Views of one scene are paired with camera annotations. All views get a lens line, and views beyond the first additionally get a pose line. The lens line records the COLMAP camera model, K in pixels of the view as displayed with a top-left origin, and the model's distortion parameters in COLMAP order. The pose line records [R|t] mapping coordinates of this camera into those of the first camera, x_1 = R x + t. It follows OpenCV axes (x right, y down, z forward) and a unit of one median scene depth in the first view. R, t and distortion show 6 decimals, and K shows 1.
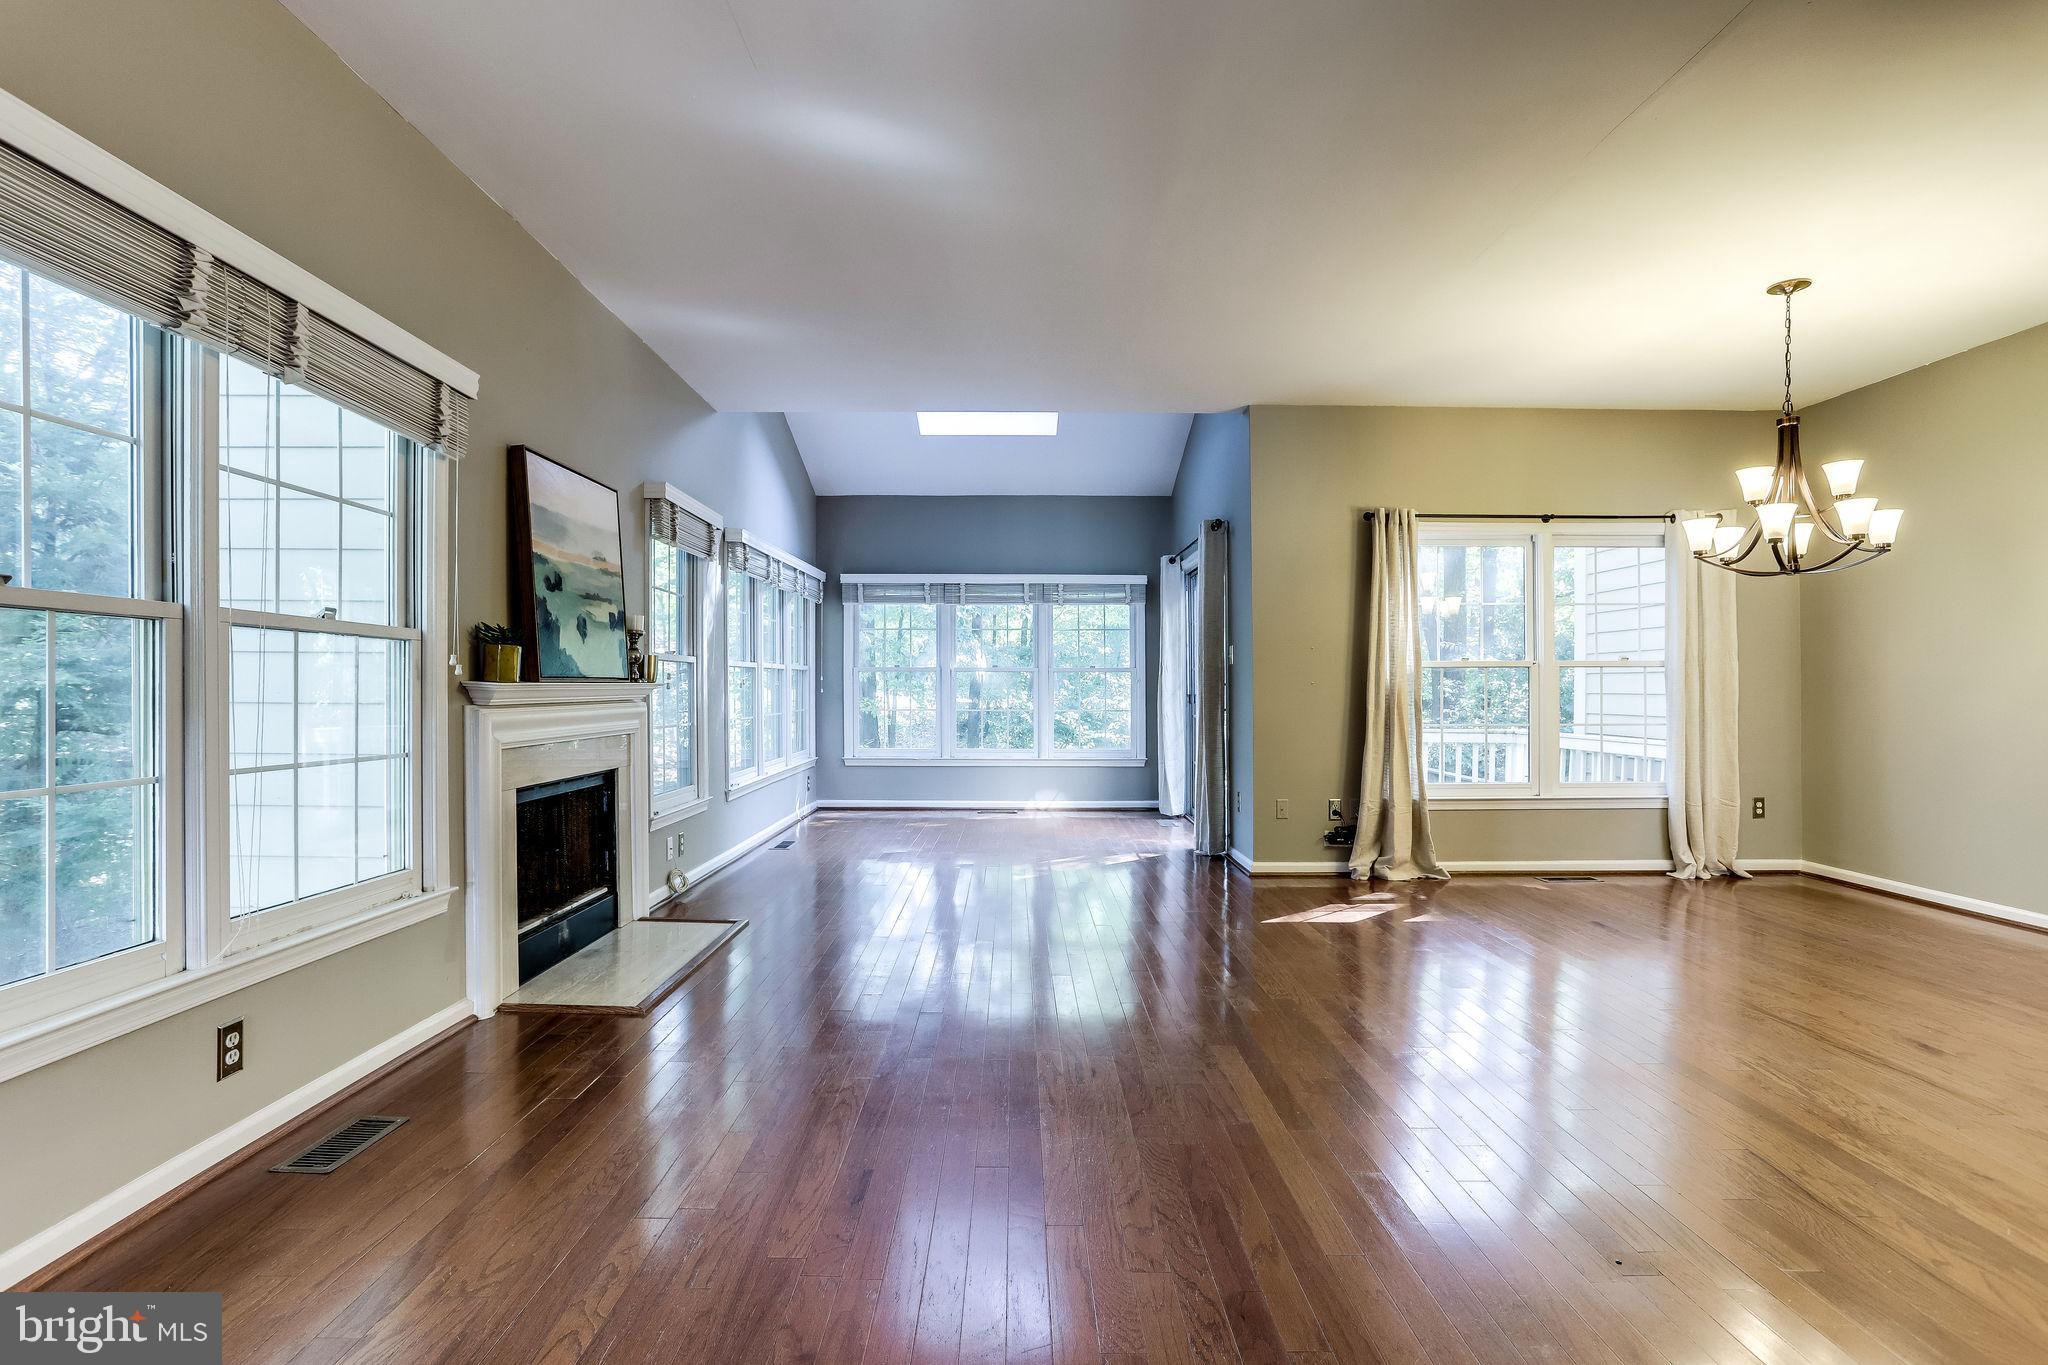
lens RADIAL K [[994.5, 0, 1035.3], [0, 994.5, 679.5], [0, 0, 1]] dist [-0.047610, 0.026990]
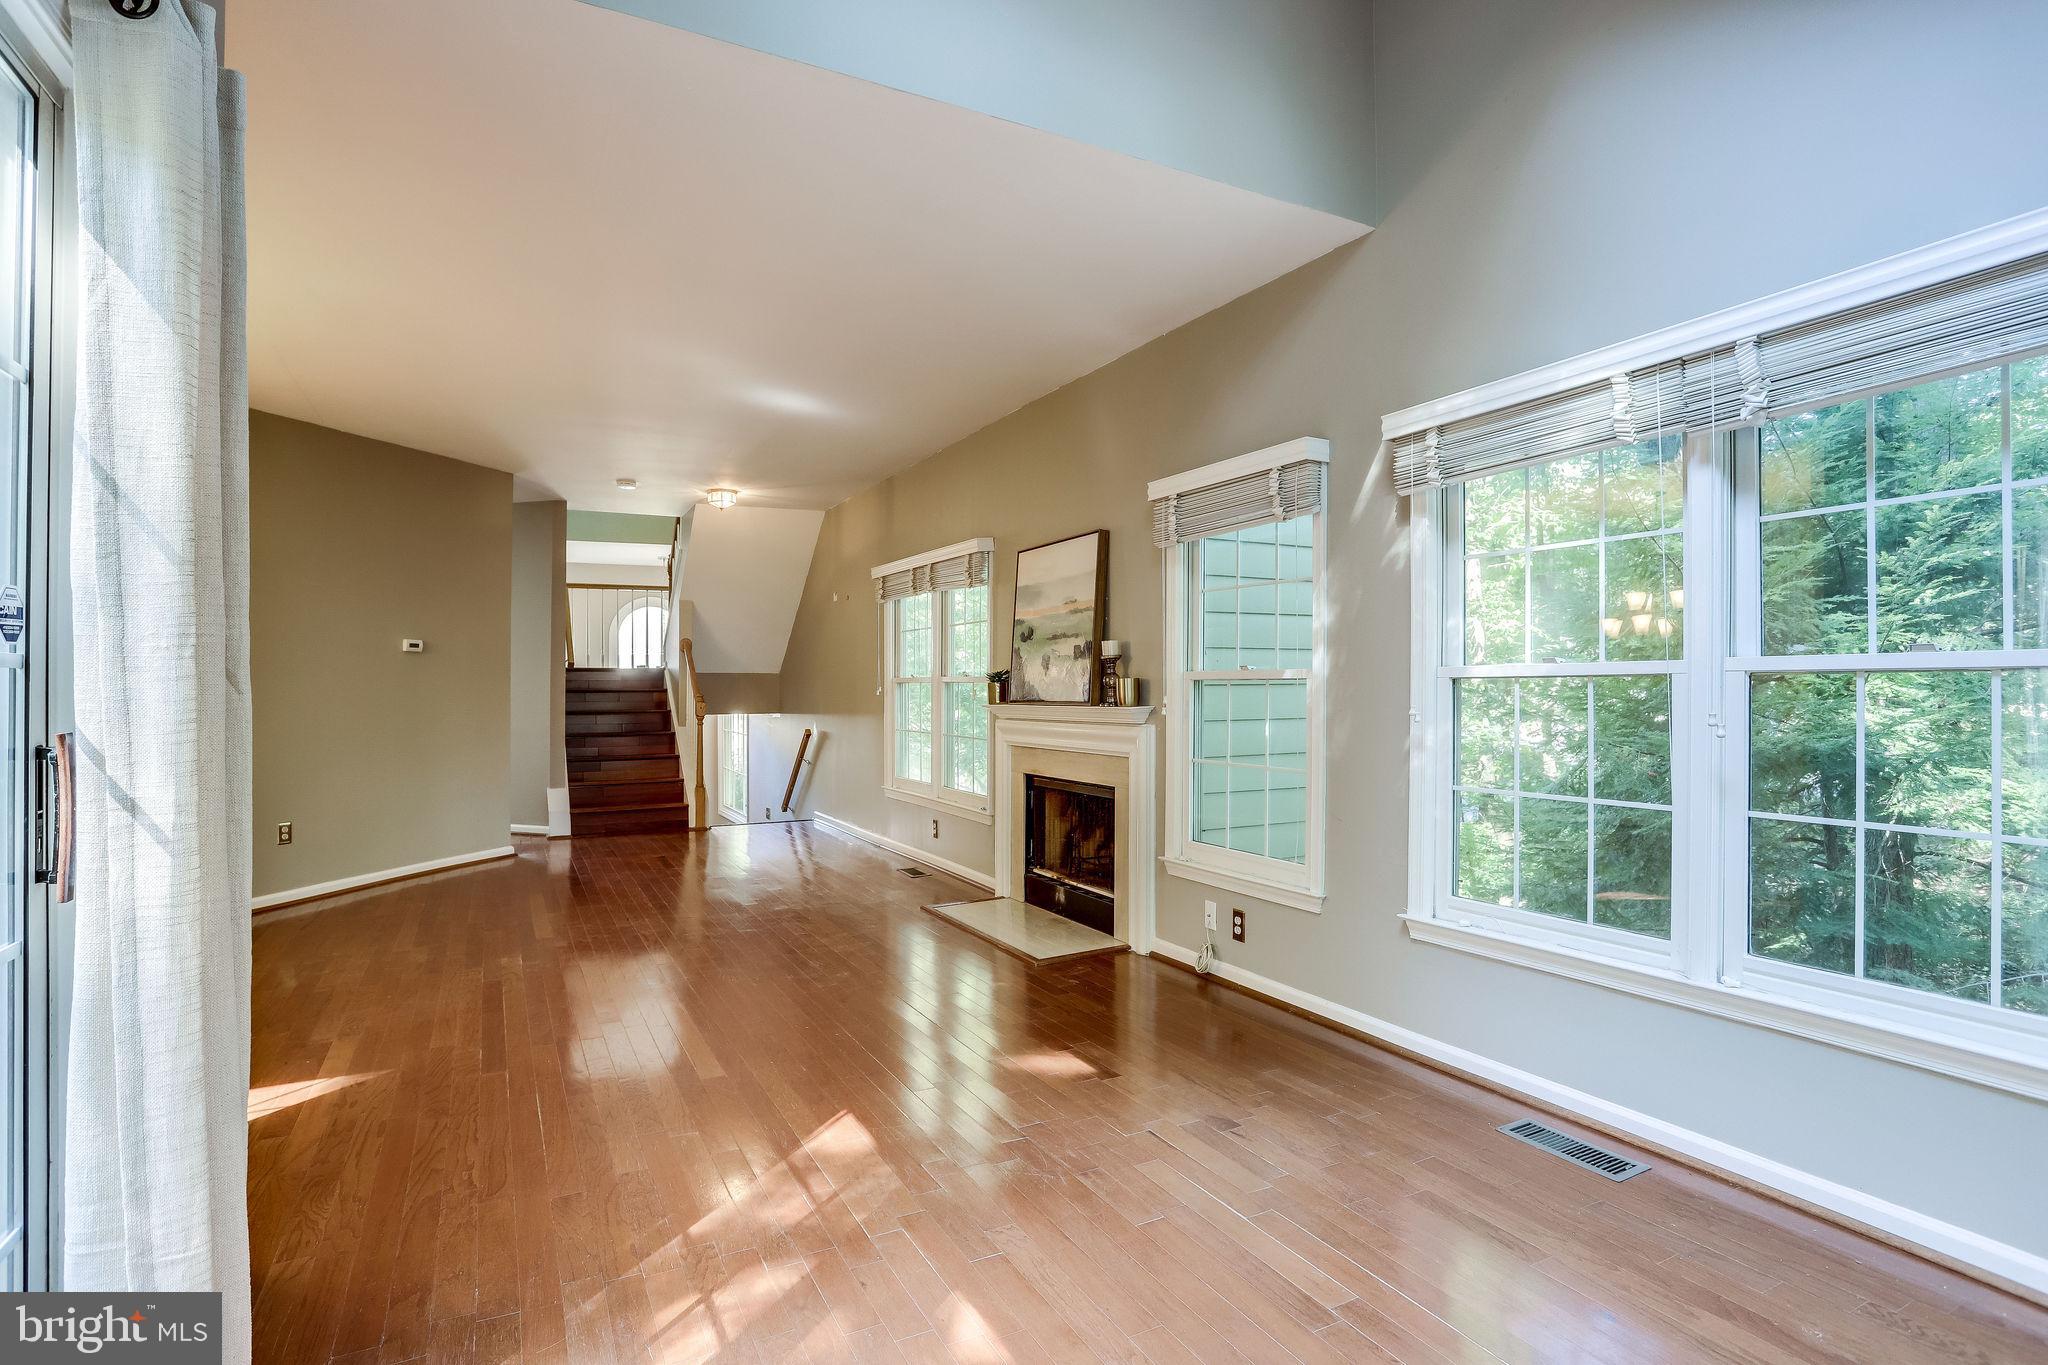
lens RADIAL K [[1038.8, 0, 1025.4], [0, 1038.8, 686.9], [0, 0, 1]] dist [-0.052790, 0.033821]
pose [[-0.894673, -0.000016, -0.446722, 0.119807], [0.004665, 0.999945, -0.009379, -0.005572], [0.446698, -0.010475, -0.894624, 1.464539]]
